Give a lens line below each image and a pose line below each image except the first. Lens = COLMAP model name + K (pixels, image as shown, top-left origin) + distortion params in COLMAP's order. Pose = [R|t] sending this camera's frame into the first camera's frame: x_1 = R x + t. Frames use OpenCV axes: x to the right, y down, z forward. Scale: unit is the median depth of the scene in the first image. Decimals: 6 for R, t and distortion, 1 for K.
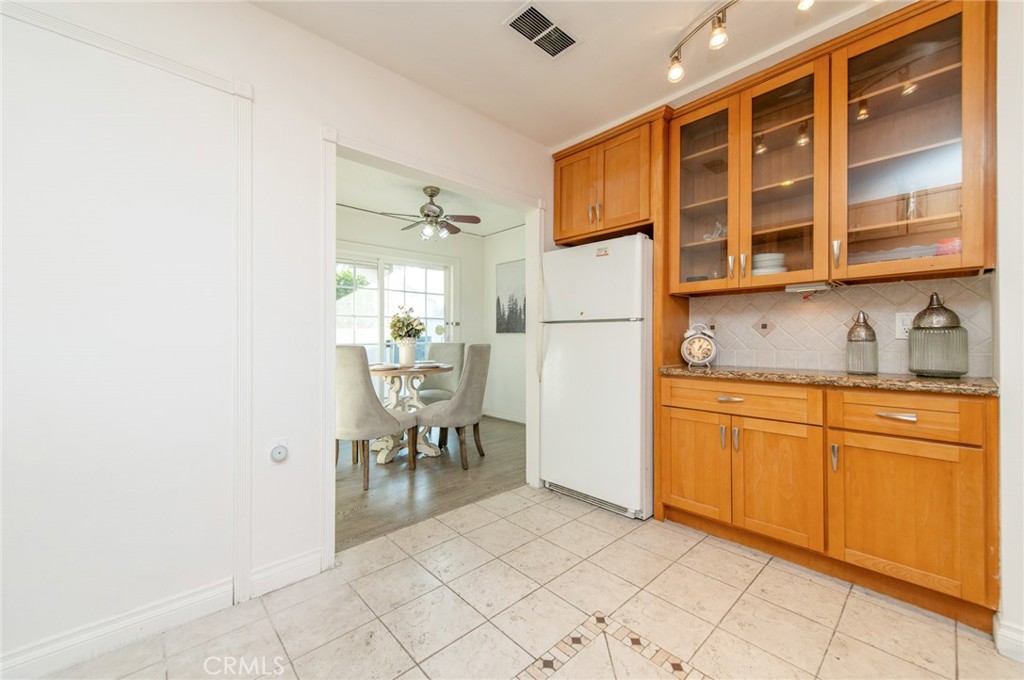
lens RADIAL K [[400.2, 0, 516.0], [0, 400.2, 340.2], [0, 0, 1]] dist [0.006495, -0.001771]
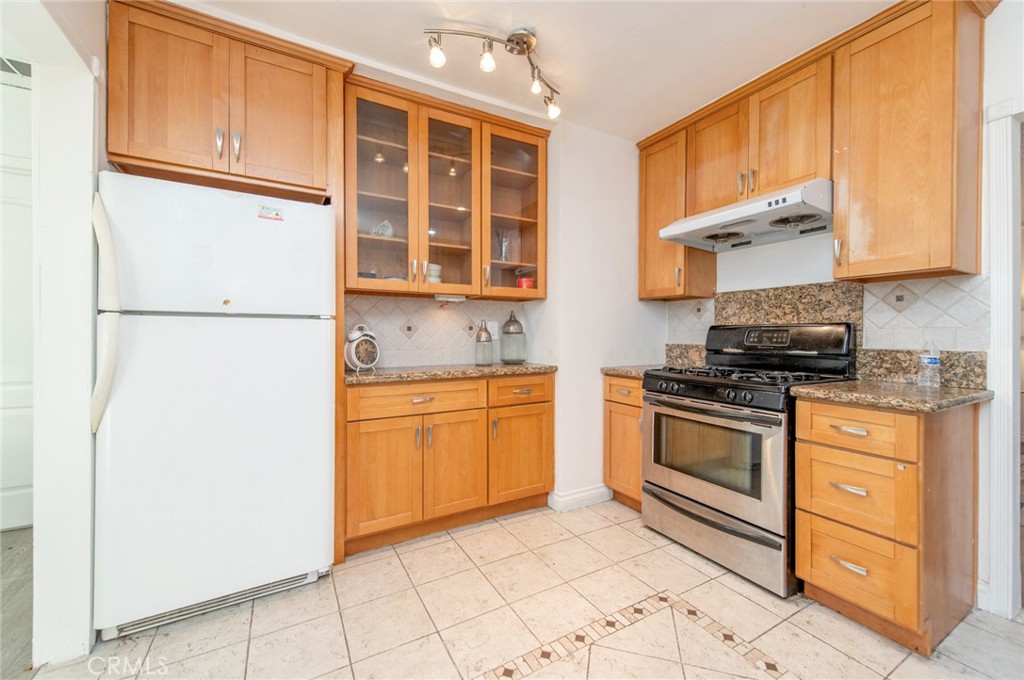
lens RADIAL K [[400.2, 0, 510.2], [0, 400.2, 337.5], [0, 0, 1]] dist [0.006495, -0.001771]
pose [[0.227391, -0.007094, 0.973778, -0.409223], [0.005012, 0.999969, 0.006114, -0.017713], [-0.973791, 0.003490, 0.227419, 0.539667]]
